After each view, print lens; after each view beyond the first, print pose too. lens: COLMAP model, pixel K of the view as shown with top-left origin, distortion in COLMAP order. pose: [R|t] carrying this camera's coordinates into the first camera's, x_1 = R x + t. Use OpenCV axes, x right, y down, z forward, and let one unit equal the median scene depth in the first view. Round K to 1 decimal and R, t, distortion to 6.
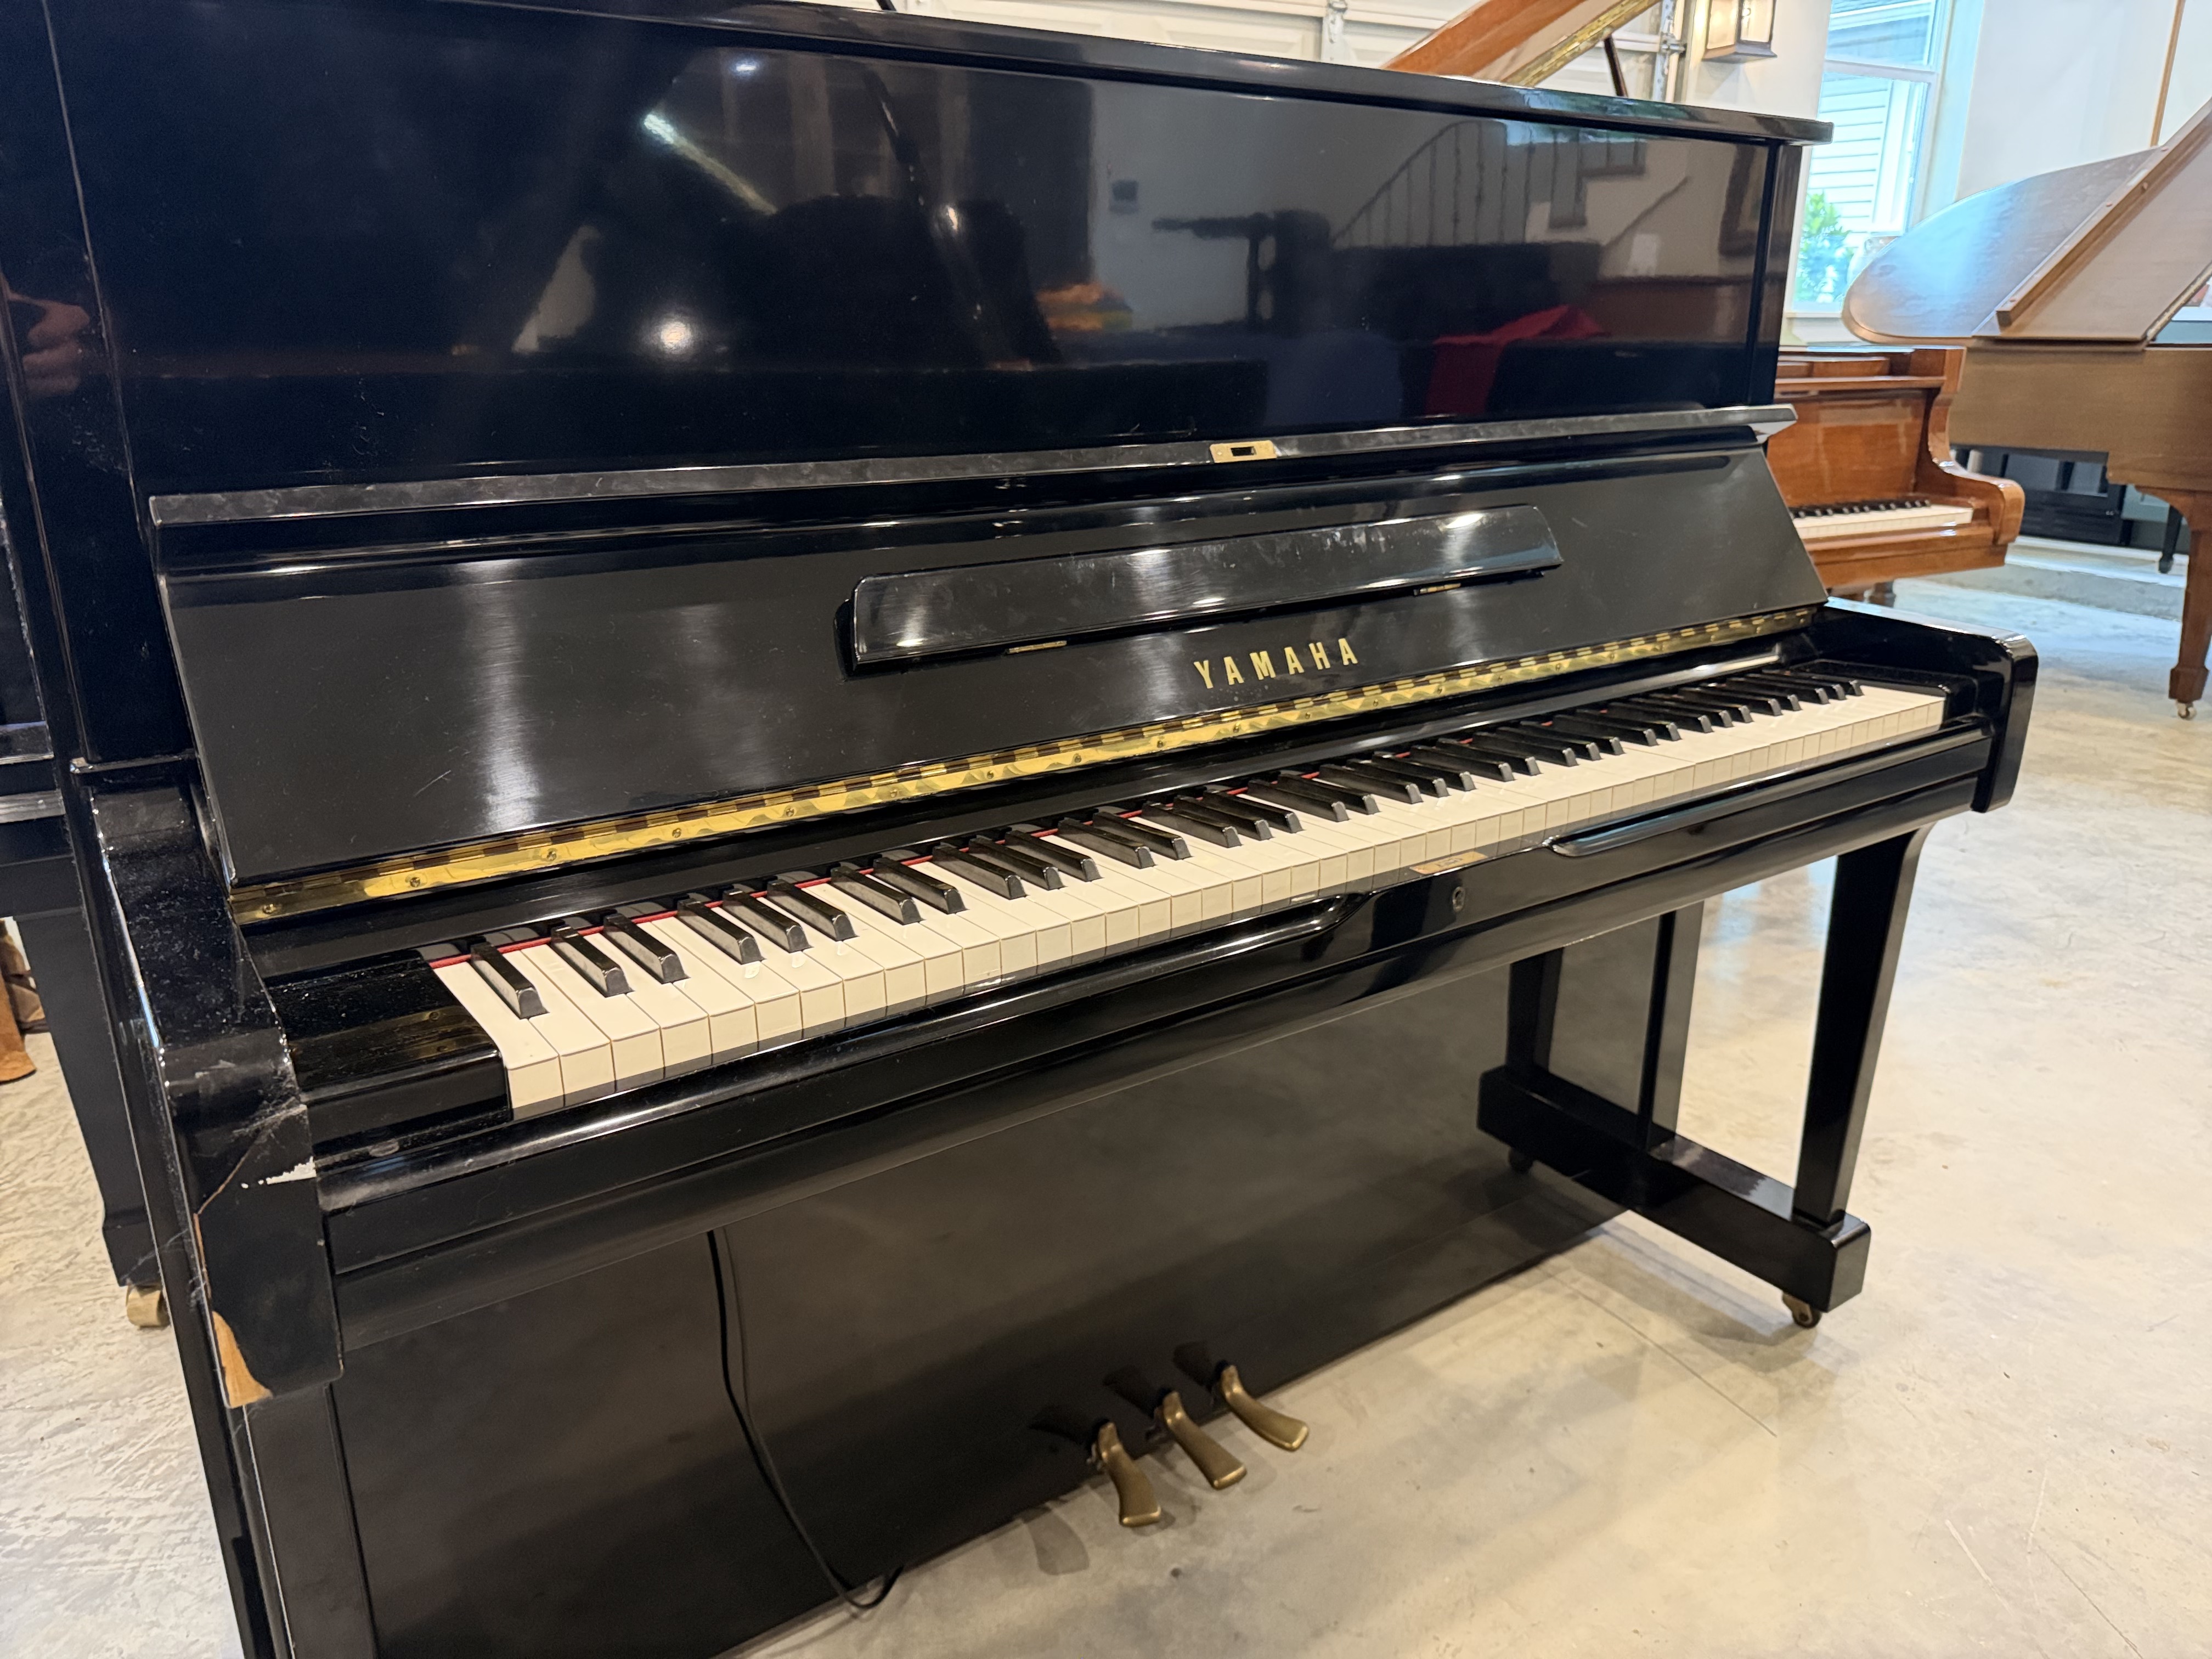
lens RADIAL K [[1573.6, 0, 1106.0], [0, 1573.6, 829.5], [0, 0, 1]] dist [-0.053025, -0.008057]
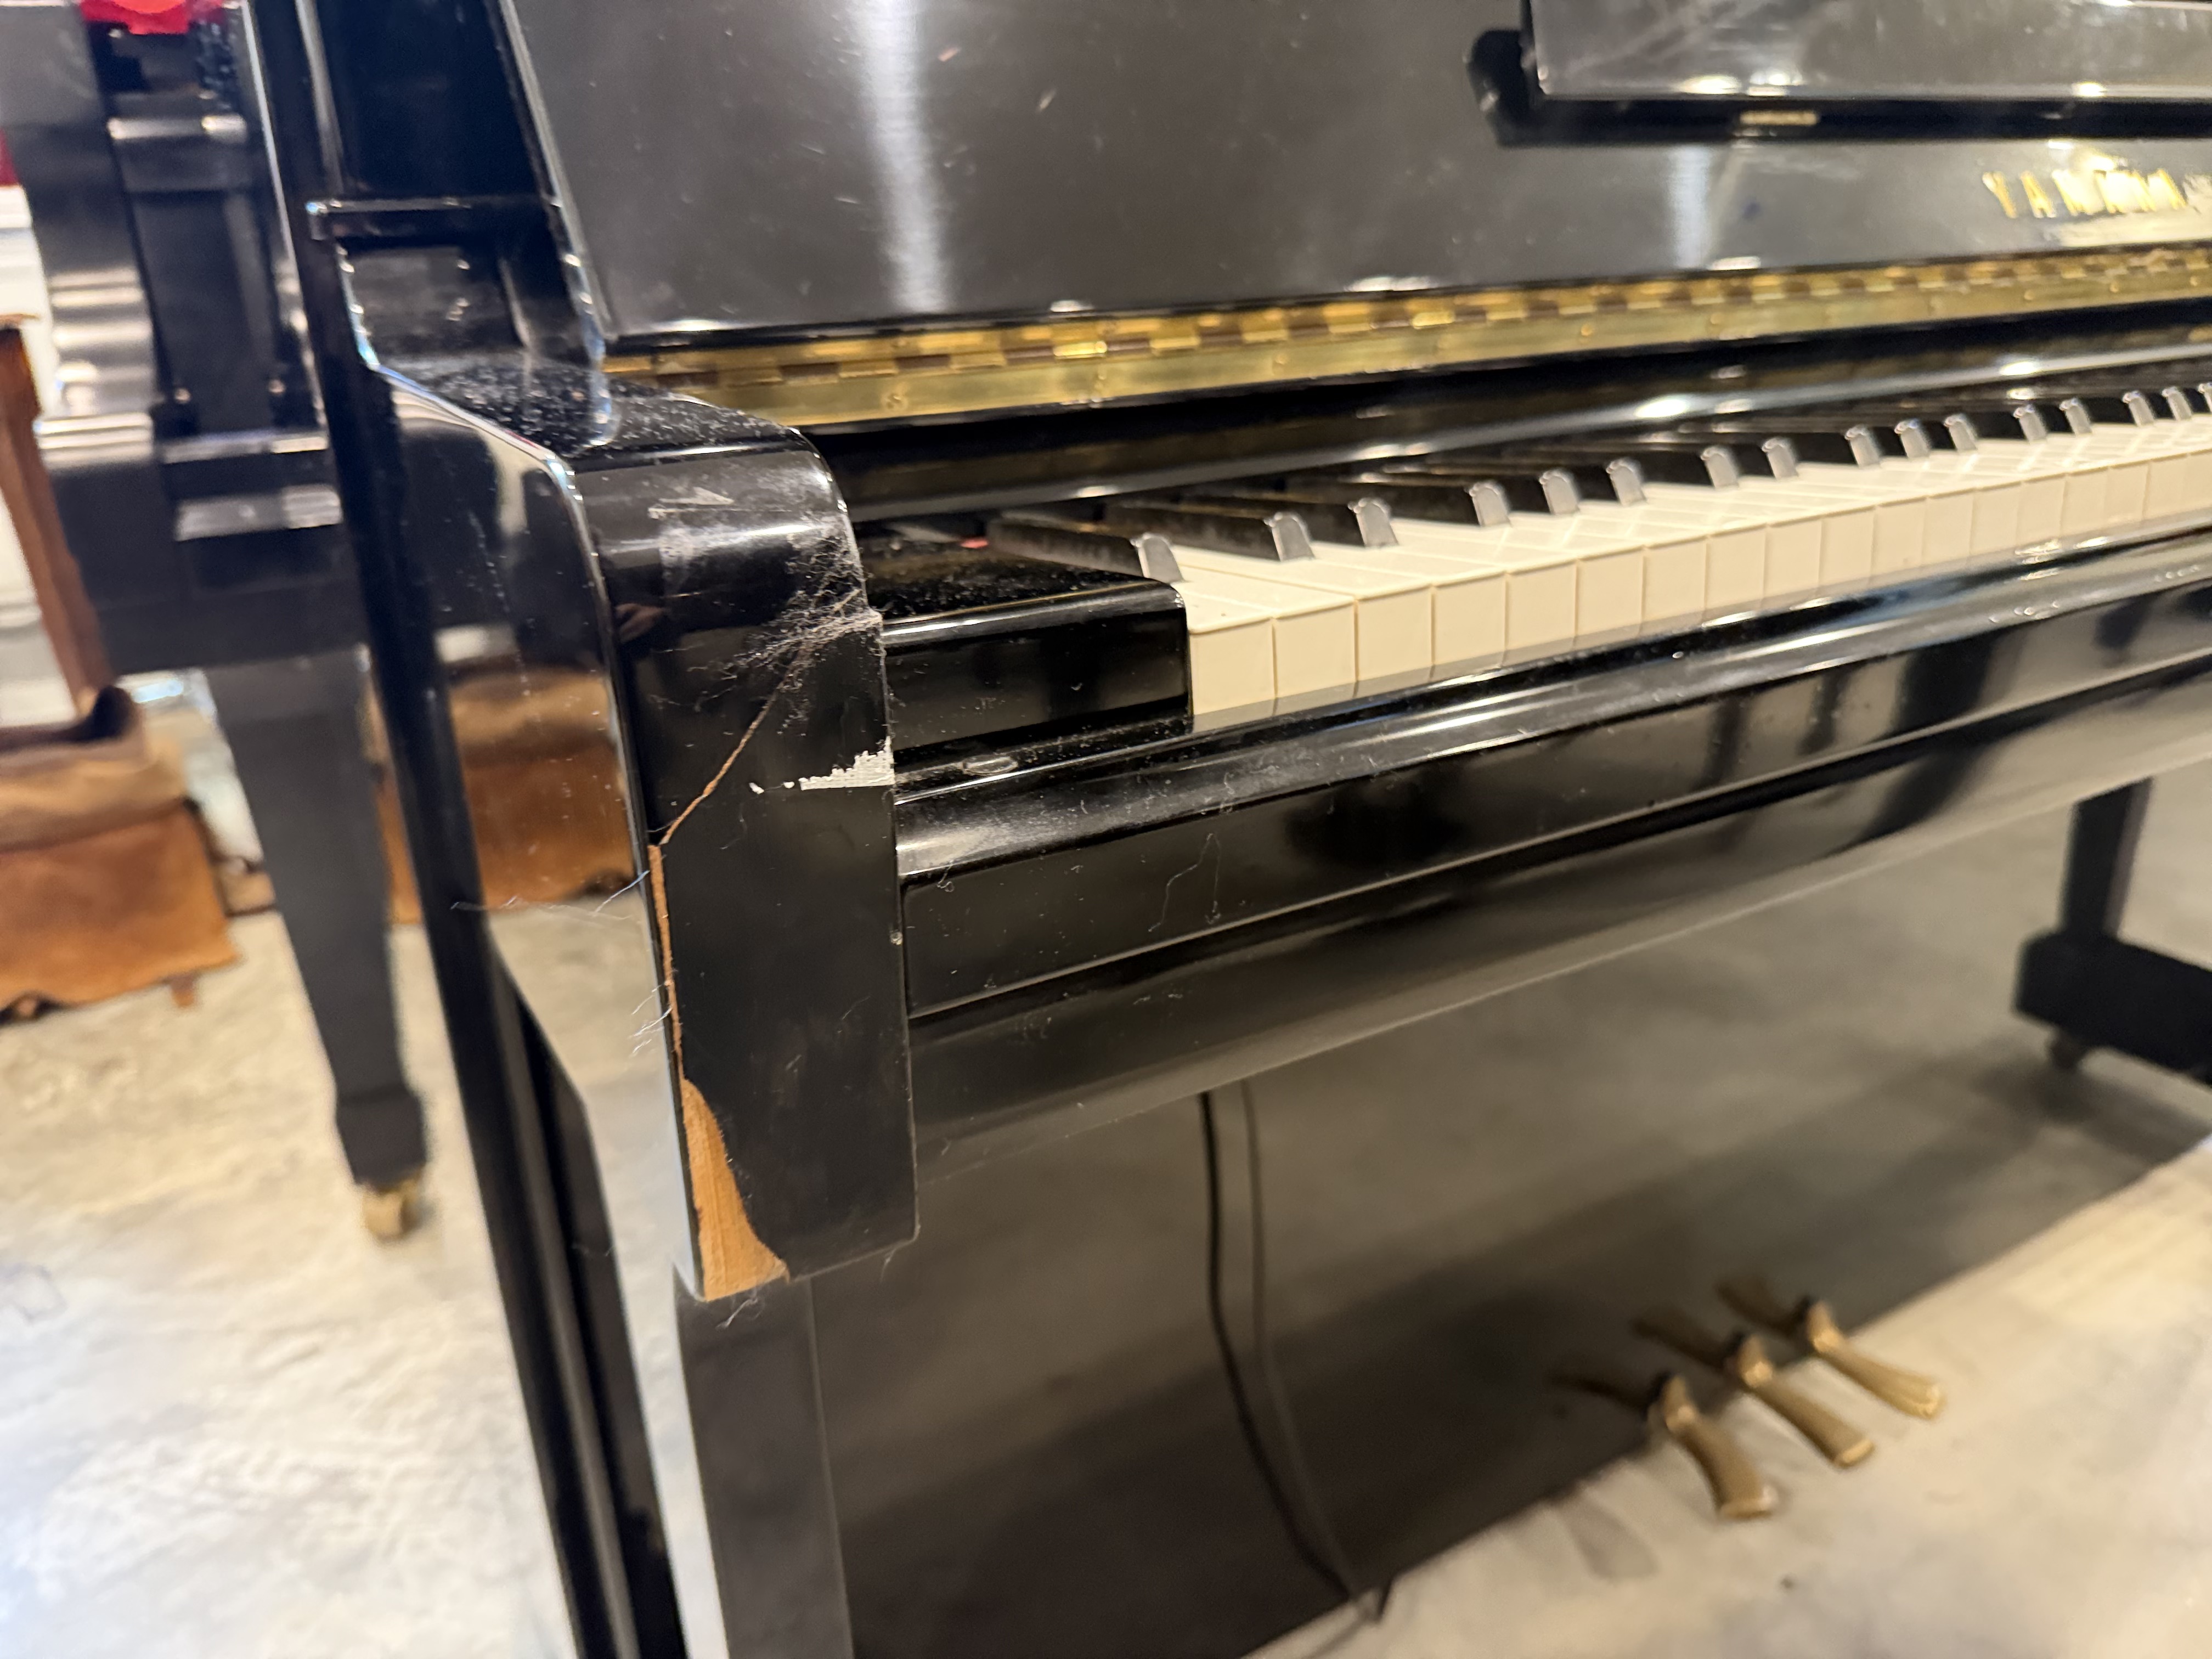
lens RADIAL K [[1688.1, 0, 1106.0], [0, 1688.1, 829.5], [0, 0, 1]] dist [-0.006635, -0.119674]
pose [[0.991547, -0.010070, -0.129353, -0.155362], [0.016267, 0.998765, 0.046942, 0.086324], [0.128721, -0.048649, 0.990487, 0.210040]]
